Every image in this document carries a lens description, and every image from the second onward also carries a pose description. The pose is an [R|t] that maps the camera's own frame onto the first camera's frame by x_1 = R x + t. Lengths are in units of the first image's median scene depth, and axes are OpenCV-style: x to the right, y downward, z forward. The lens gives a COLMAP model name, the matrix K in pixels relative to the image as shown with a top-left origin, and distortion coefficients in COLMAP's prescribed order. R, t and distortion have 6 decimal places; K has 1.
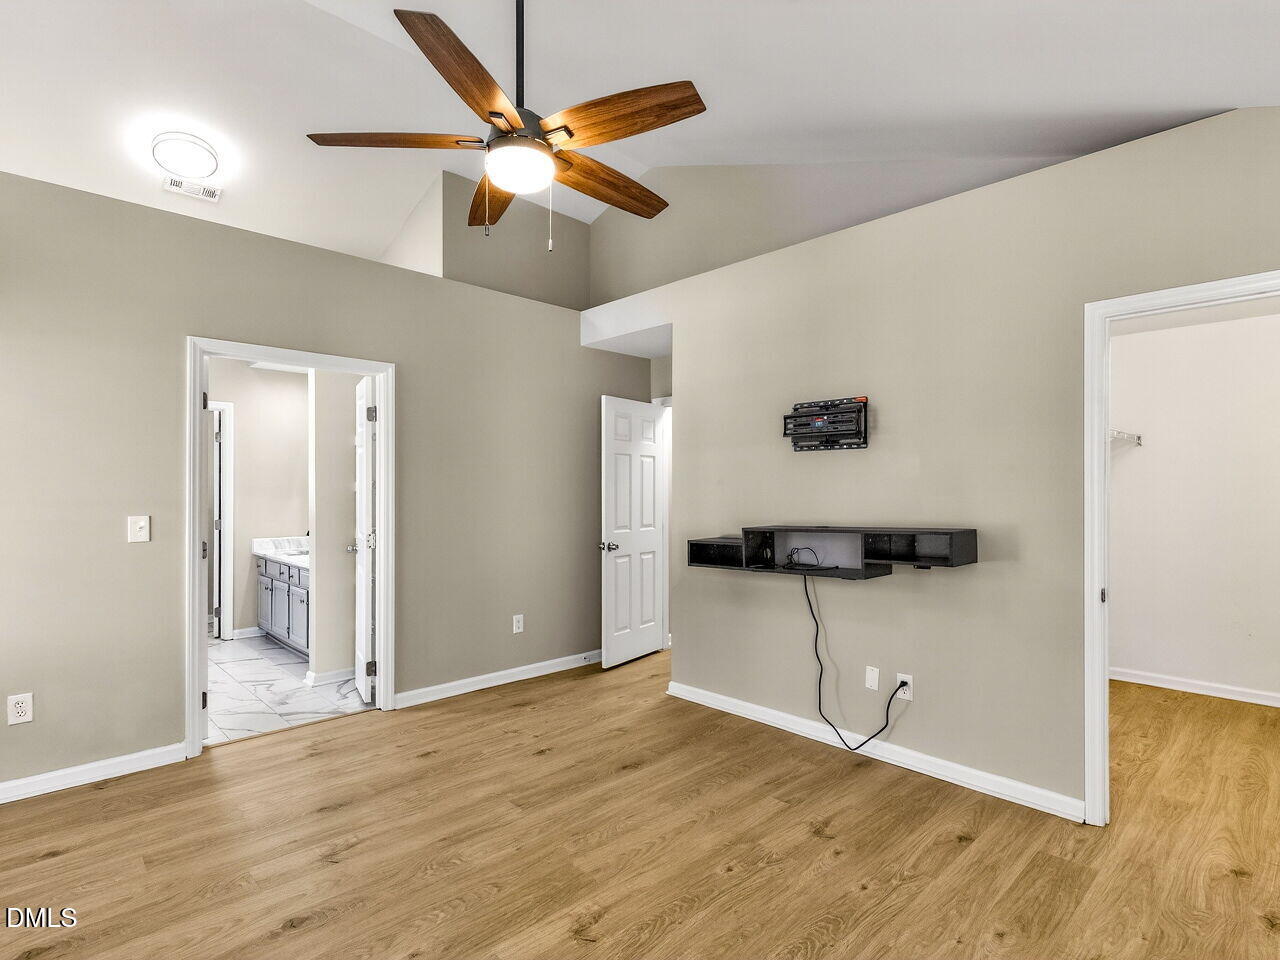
lens RADIAL K [[650.6, 0, 654.8], [0, 650.6, 479.9], [0, 0, 1]] dist [-0.001341, 0.000220]
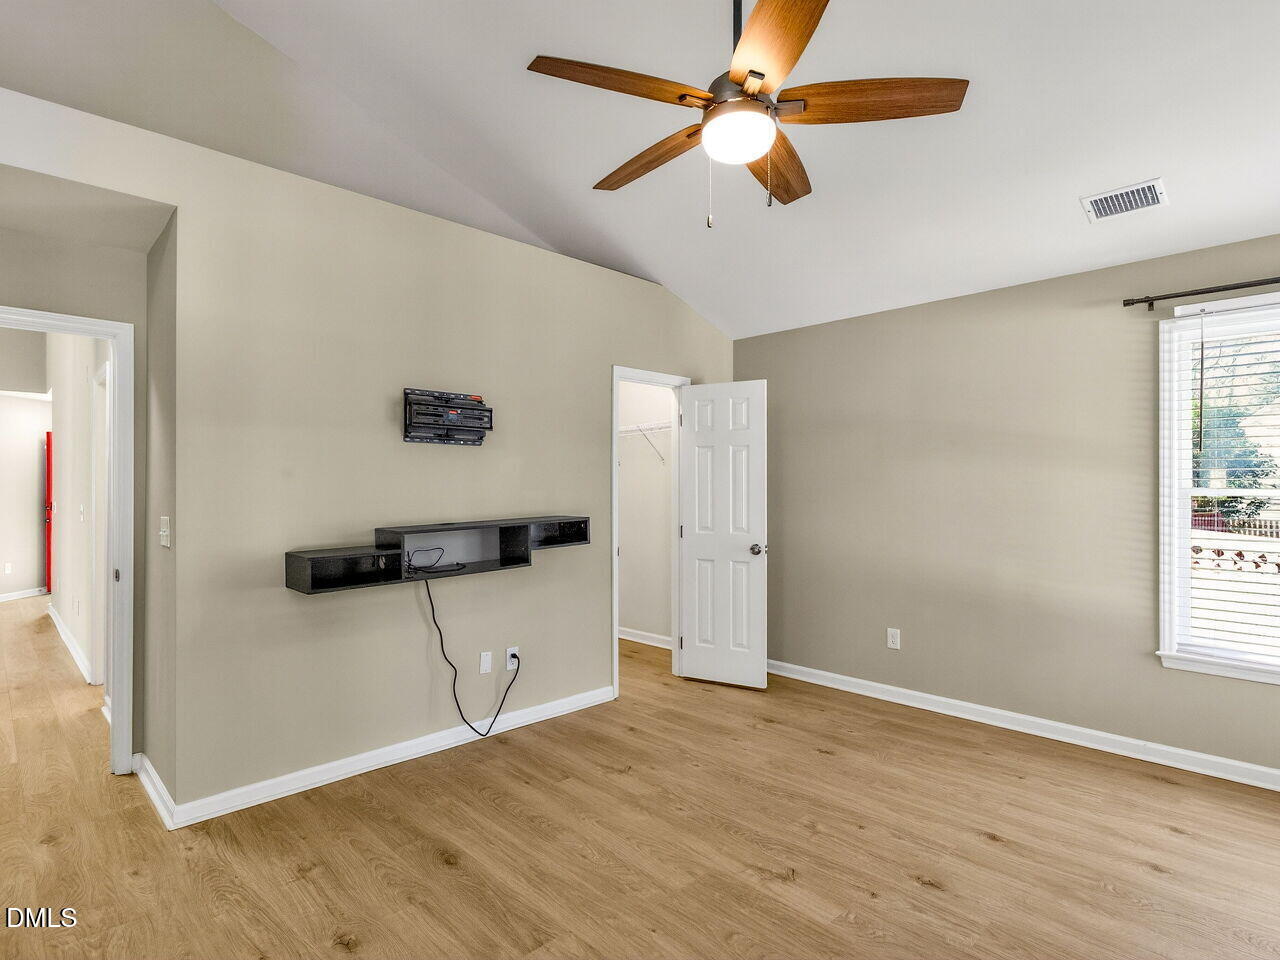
lens RADIAL K [[672.8, 0, 640.0], [0, 672.8, 480.0], [0, 0, 1]] dist [-0.001897, -0.001448]
pose [[0.012007, 0.007852, 0.999897, -0.784054], [-0.012133, 0.999897, -0.007706, 0.012459], [-0.999854, -0.012040, 0.012101, 0.759241]]
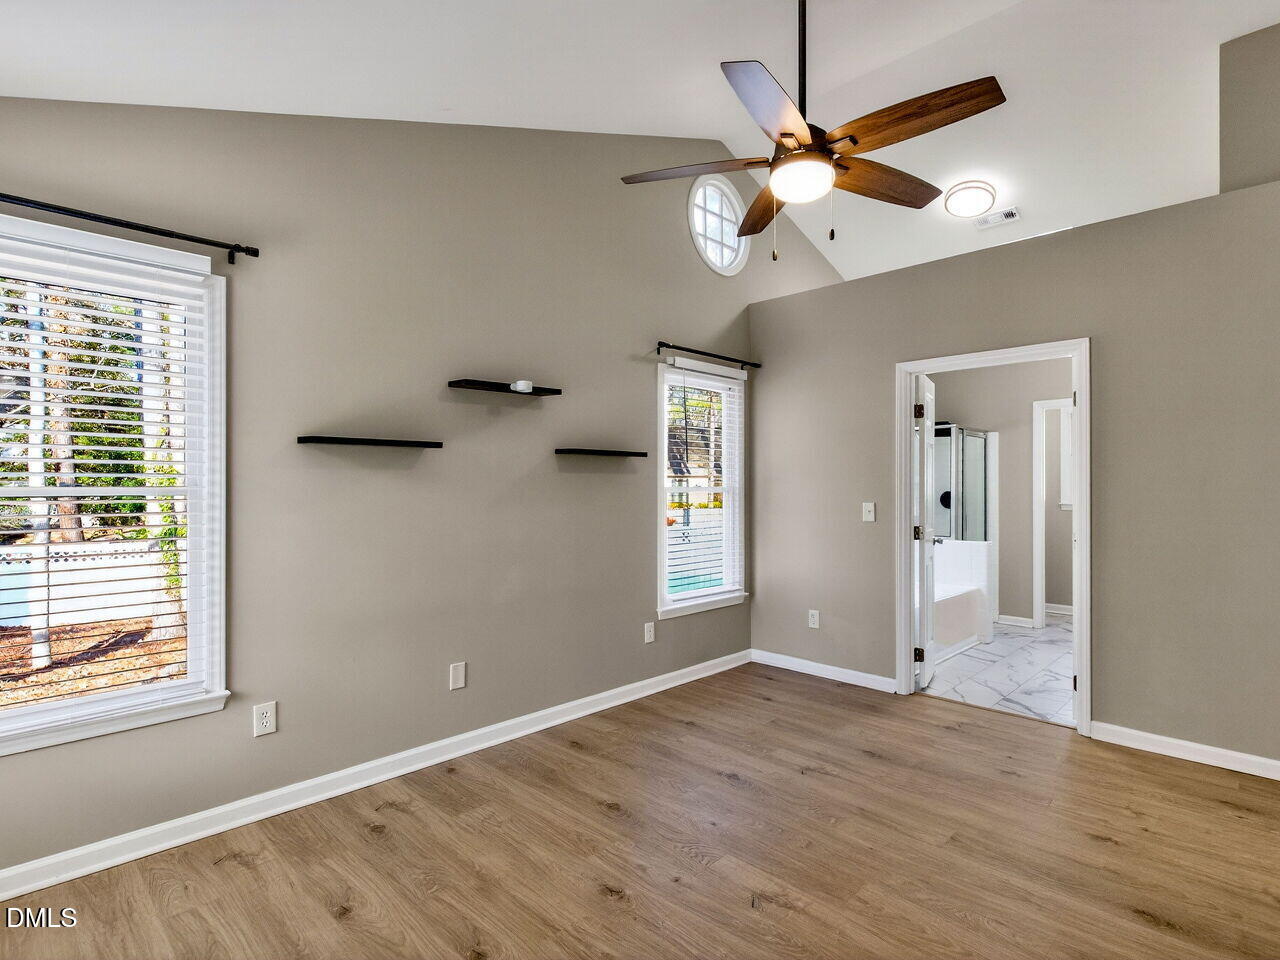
lens RADIAL K [[672.8, 0, 640.0], [0, 672.8, 480.0], [0, 0, 1]] dist [-0.001897, -0.001448]
pose [[0.002806, -0.006997, -0.999972, 0.603159], [0.012319, 0.999900, -0.006962, 0.011089], [0.999920, -0.012299, 0.002891, 0.491077]]
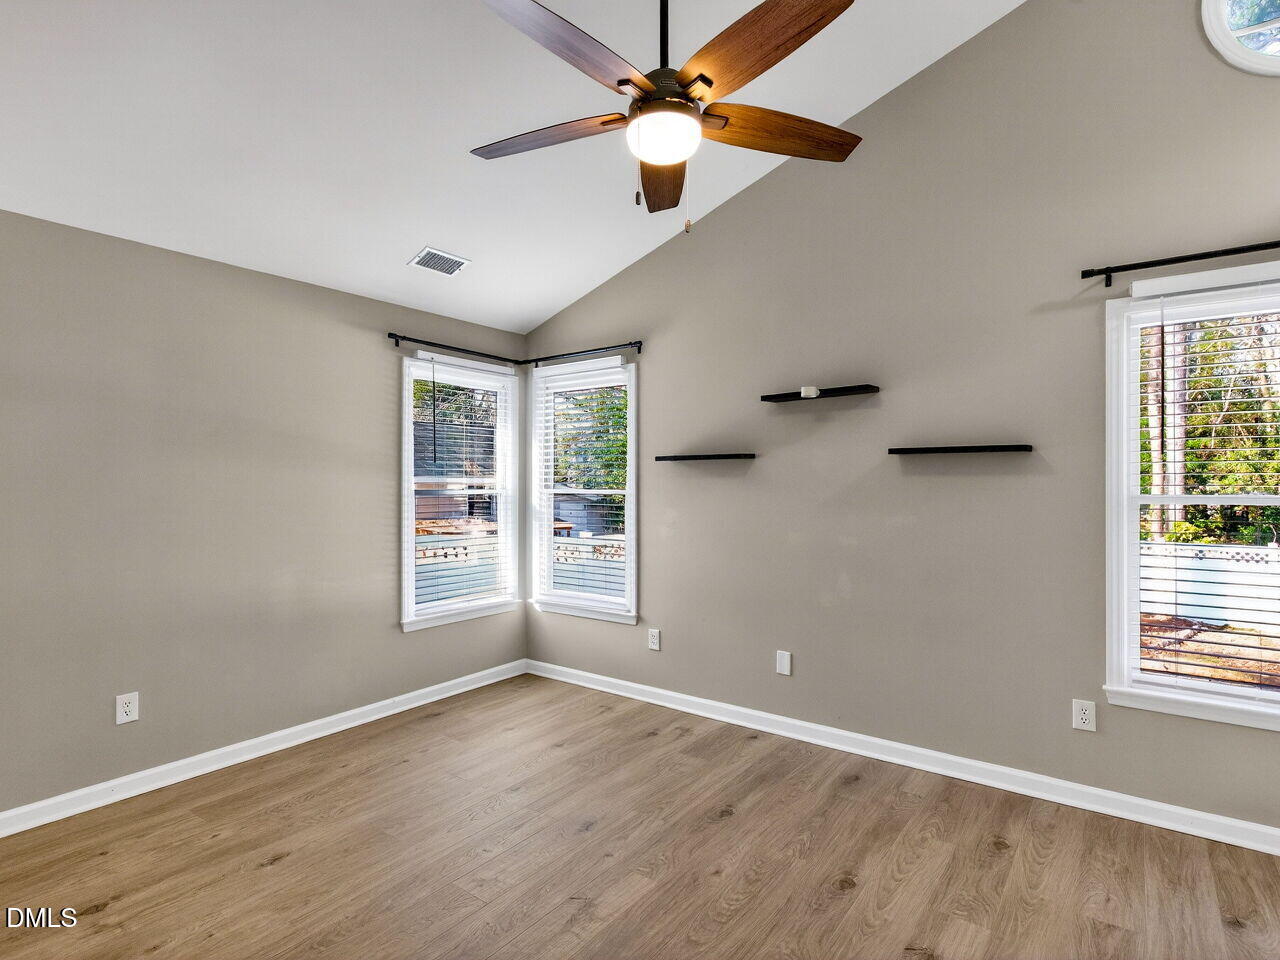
lens RADIAL K [[655.5, 0, 640.0], [0, 655.5, 480.0], [0, 0, 1]] dist [-0.001642, -0.001834]
pose [[-0.990301, 0.001041, -0.138931, -0.033197], [0.003284, 0.999868, -0.015917, 0.008375], [0.138896, -0.016219, -0.990174, 1.276301]]
